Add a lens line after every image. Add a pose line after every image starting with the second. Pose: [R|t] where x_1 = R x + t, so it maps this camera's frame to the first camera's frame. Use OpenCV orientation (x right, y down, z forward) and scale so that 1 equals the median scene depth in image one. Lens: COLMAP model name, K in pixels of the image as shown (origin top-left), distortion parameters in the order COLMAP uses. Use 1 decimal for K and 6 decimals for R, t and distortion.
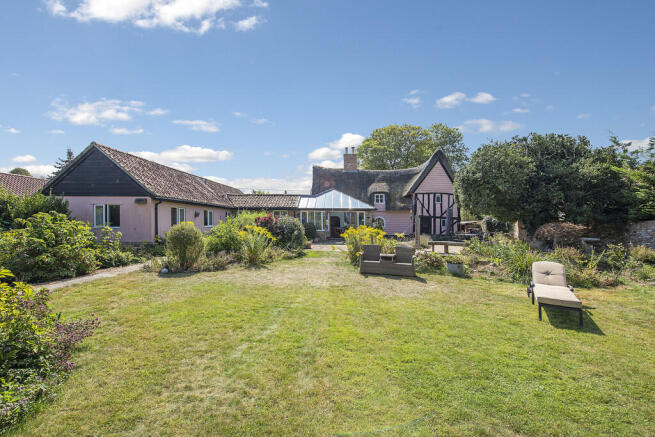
lens RADIAL K [[282.4, 0, 329.6], [0, 282.4, 218.1], [0, 0, 1]] dist [0.001766, -0.000150]
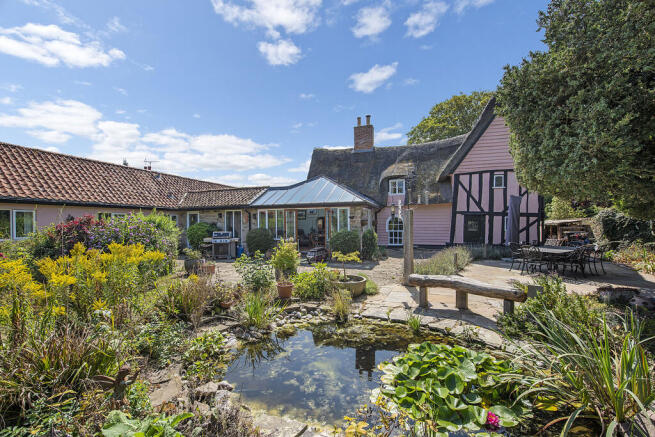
lens RADIAL K [[264.6, 0, 336.0], [0, 264.6, 234.0], [0, 0, 1]] dist [-0.004573, -0.000624]
pose [[0.958159, -0.005763, -0.286179, 0.222001], [0.022848, 0.998147, 0.056396, 0.000335], [0.285324, -0.060574, 0.956515, 0.394738]]
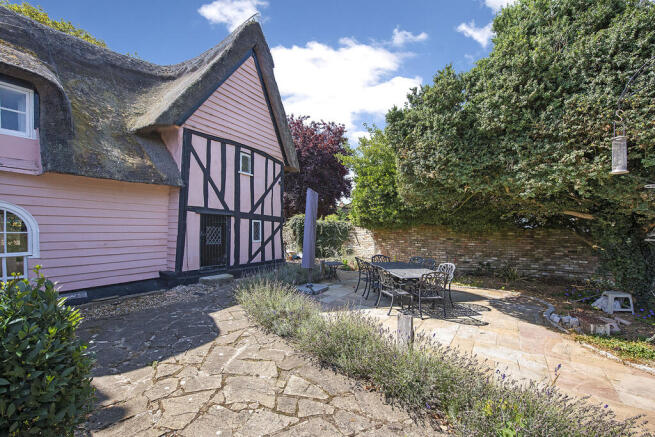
lens RADIAL K [[282.4, 0, 328.5], [0, 282.4, 222.8], [0, 0, 1]] dist [0.001766, -0.000150]
pose [[0.445620, 0.005685, 0.895204, 0.112955], [-0.025854, 0.999644, 0.006522, 0.001643], [-0.894849, -0.026051, 0.445608, 0.742202]]
